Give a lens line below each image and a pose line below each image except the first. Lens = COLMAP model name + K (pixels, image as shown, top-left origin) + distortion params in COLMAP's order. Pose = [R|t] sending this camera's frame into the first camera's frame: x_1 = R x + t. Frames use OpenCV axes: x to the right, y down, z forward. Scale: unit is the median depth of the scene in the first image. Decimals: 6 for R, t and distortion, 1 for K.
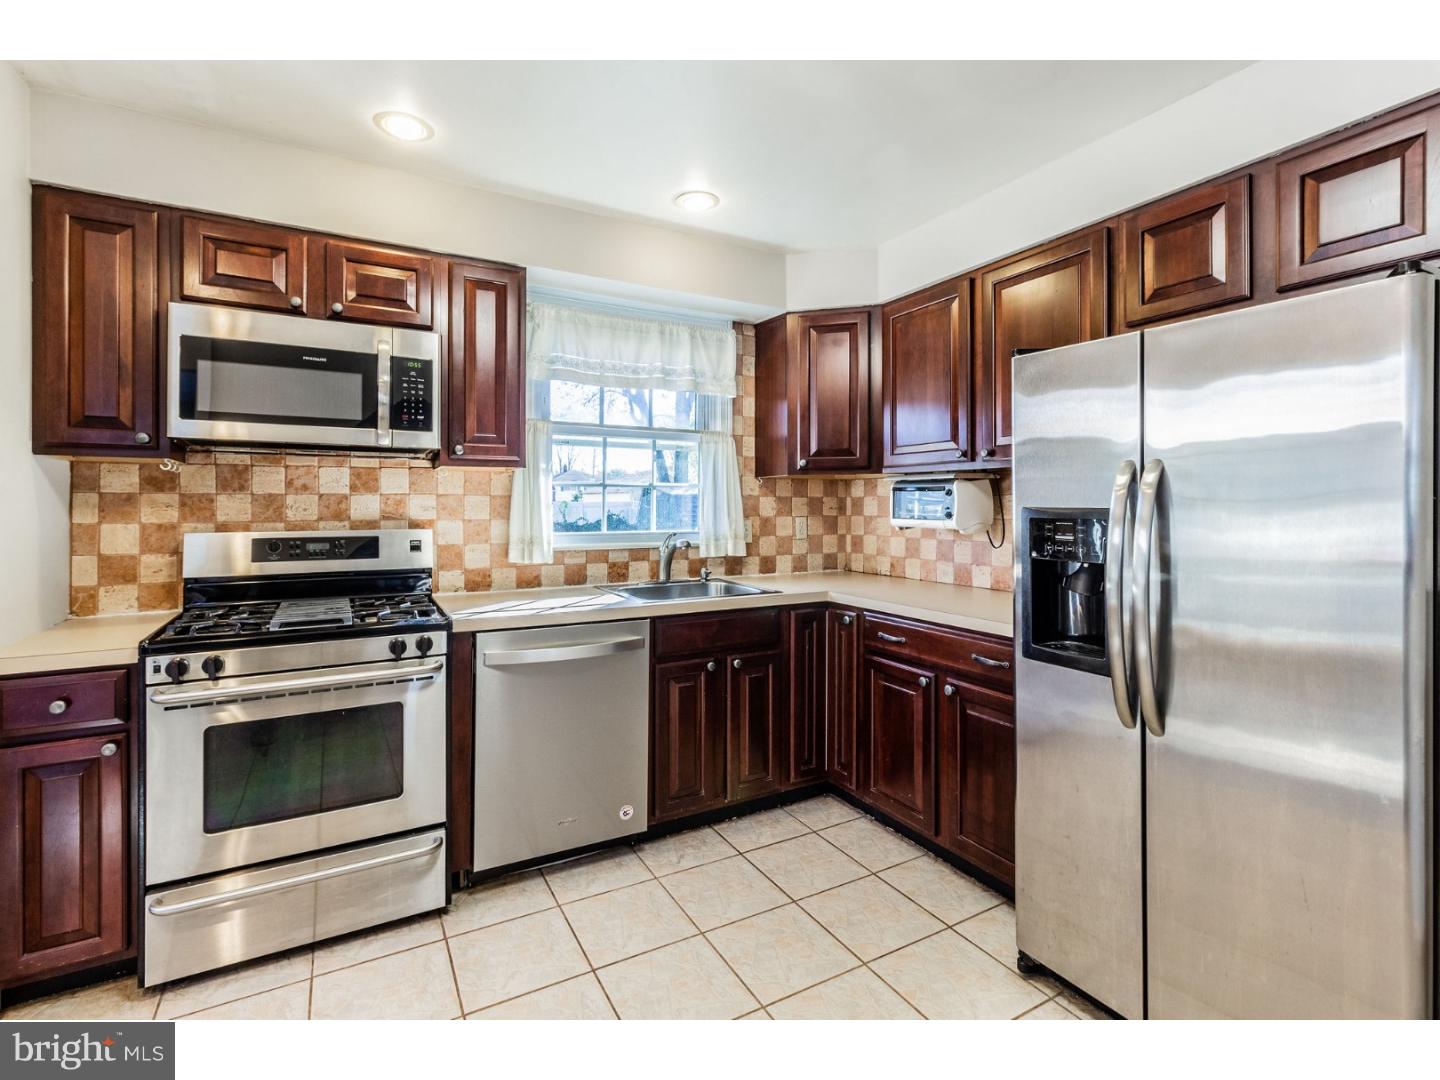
lens RADIAL K [[679.4, 0, 727.5], [0, 679.4, 500.4], [0, 0, 1]] dist [0.015999, -0.000416]
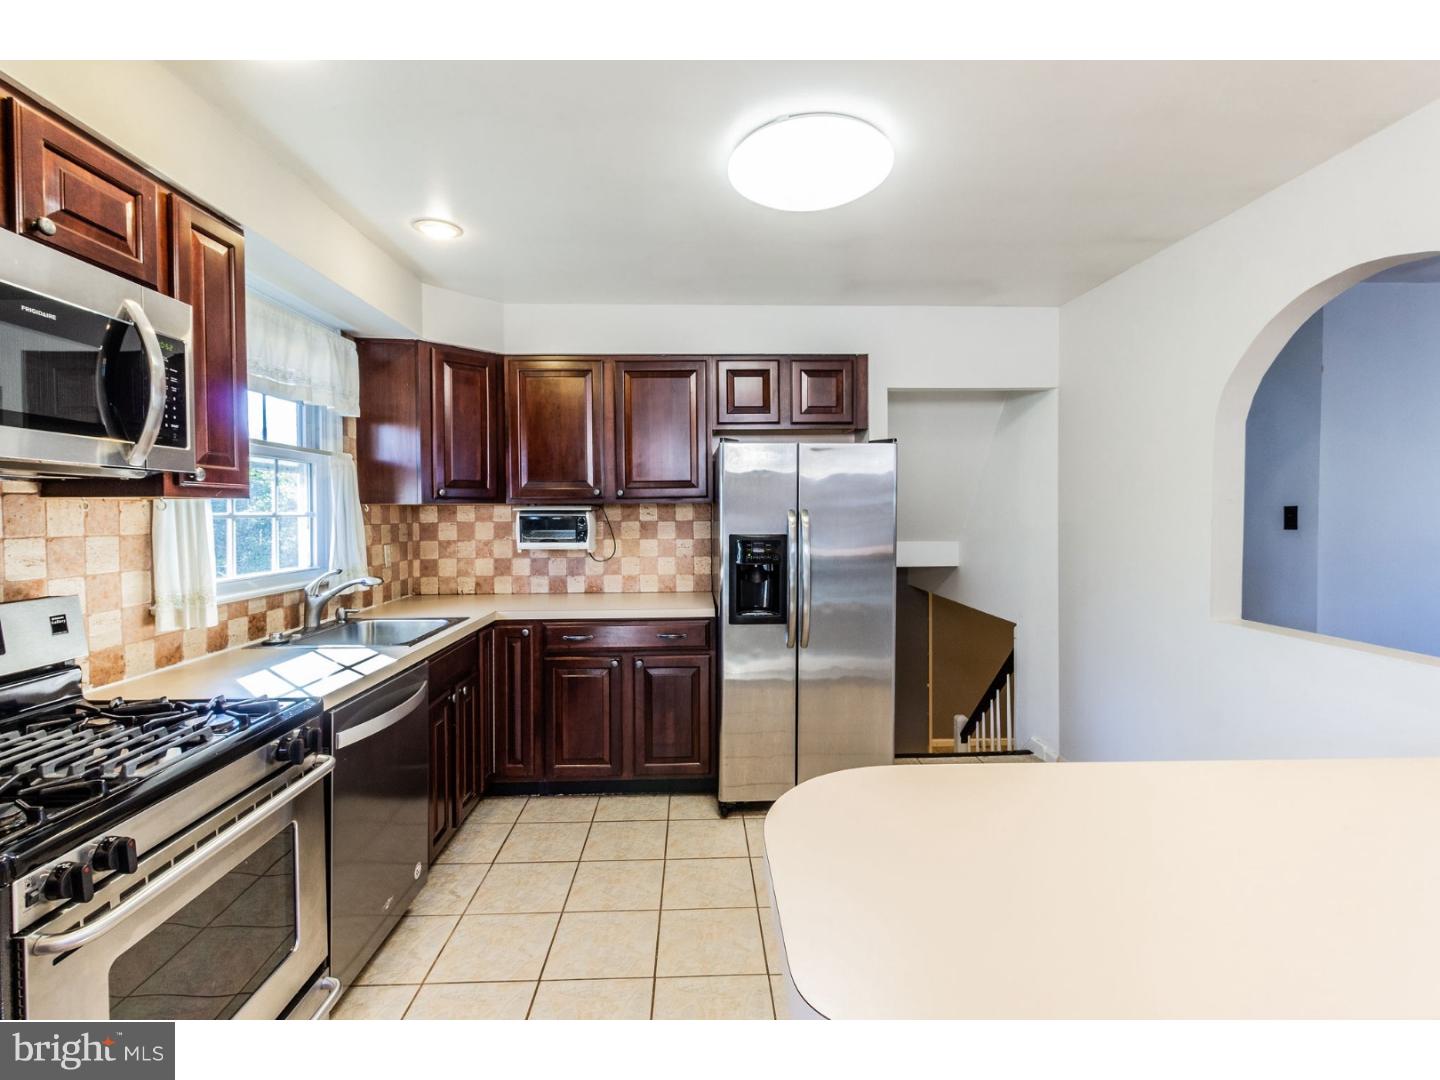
lens RADIAL K [[679.4, 0, 708.0], [0, 679.4, 515.6], [0, 0, 1]] dist [0.015999, -0.000416]
pose [[0.461789, -0.010066, 0.886932, -0.675482], [0.001019, 0.999941, 0.010819, -0.033558], [-0.886989, -0.004092, 0.461772, 0.183439]]
